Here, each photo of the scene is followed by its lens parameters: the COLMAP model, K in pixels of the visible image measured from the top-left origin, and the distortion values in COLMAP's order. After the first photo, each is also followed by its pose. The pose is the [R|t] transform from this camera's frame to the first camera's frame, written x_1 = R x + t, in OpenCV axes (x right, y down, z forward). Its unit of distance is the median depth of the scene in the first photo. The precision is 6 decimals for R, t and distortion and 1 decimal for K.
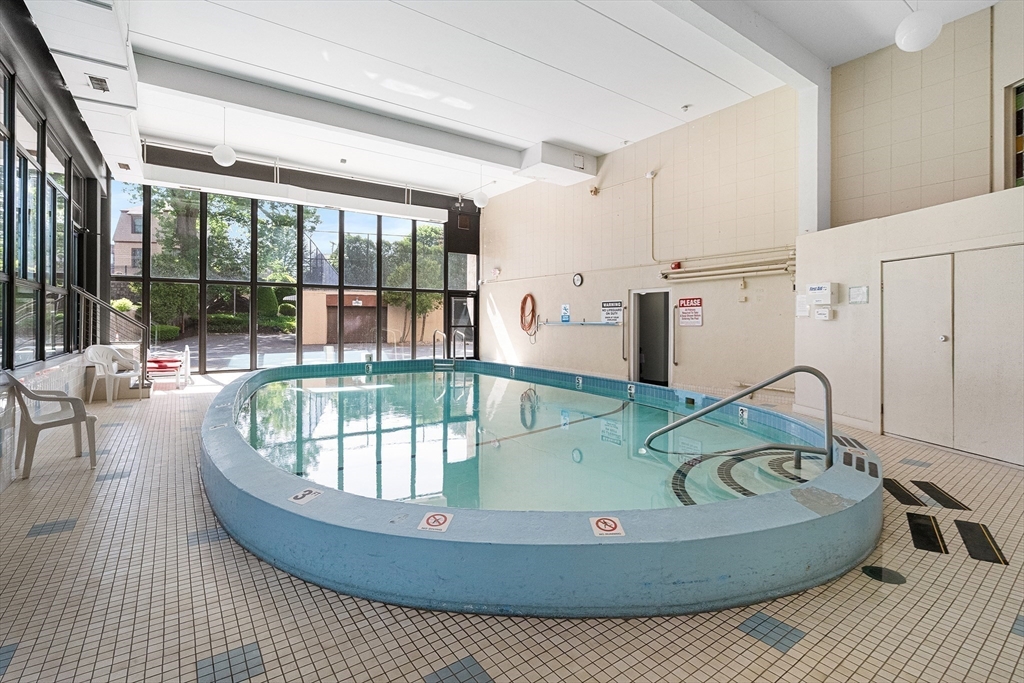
lens RADIAL K [[470.4, 0, 516.1], [0, 470.4, 327.9], [0, 0, 1]] dist [-0.001697, 0.000410]
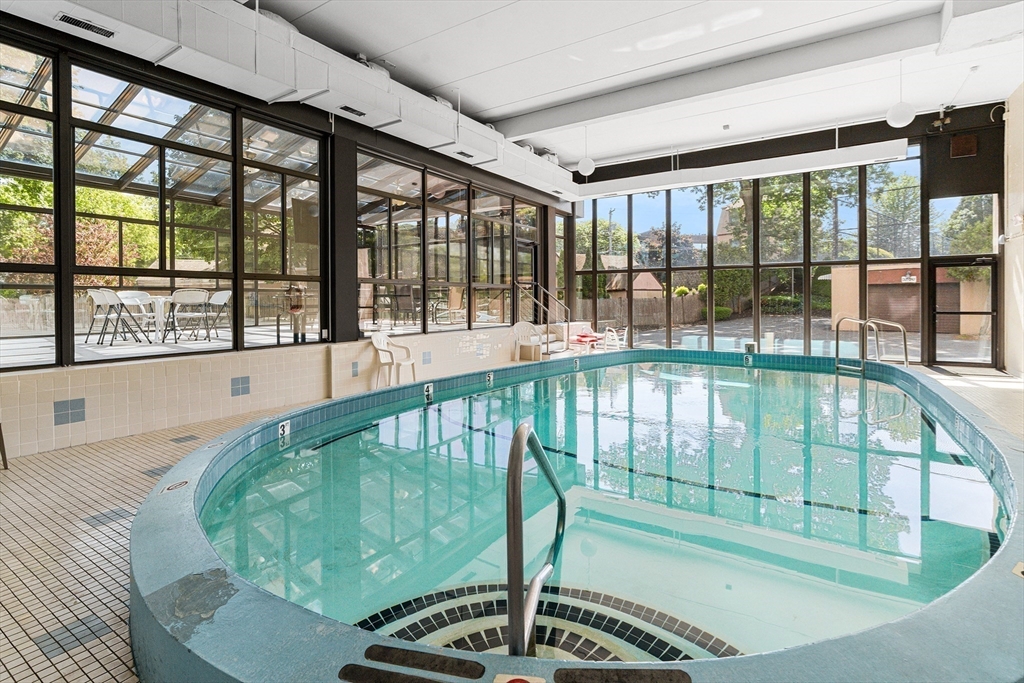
lens RADIAL K [[484.5, 0, 513.1], [0, 484.5, 305.0], [0, 0, 1]] dist [-0.000563, 0.000041]
pose [[0.366191, 0.006907, -0.930514, 0.286846], [-0.014250, 0.999897, 0.001814, -0.008431], [0.930430, 0.012595, 0.366252, 0.234035]]
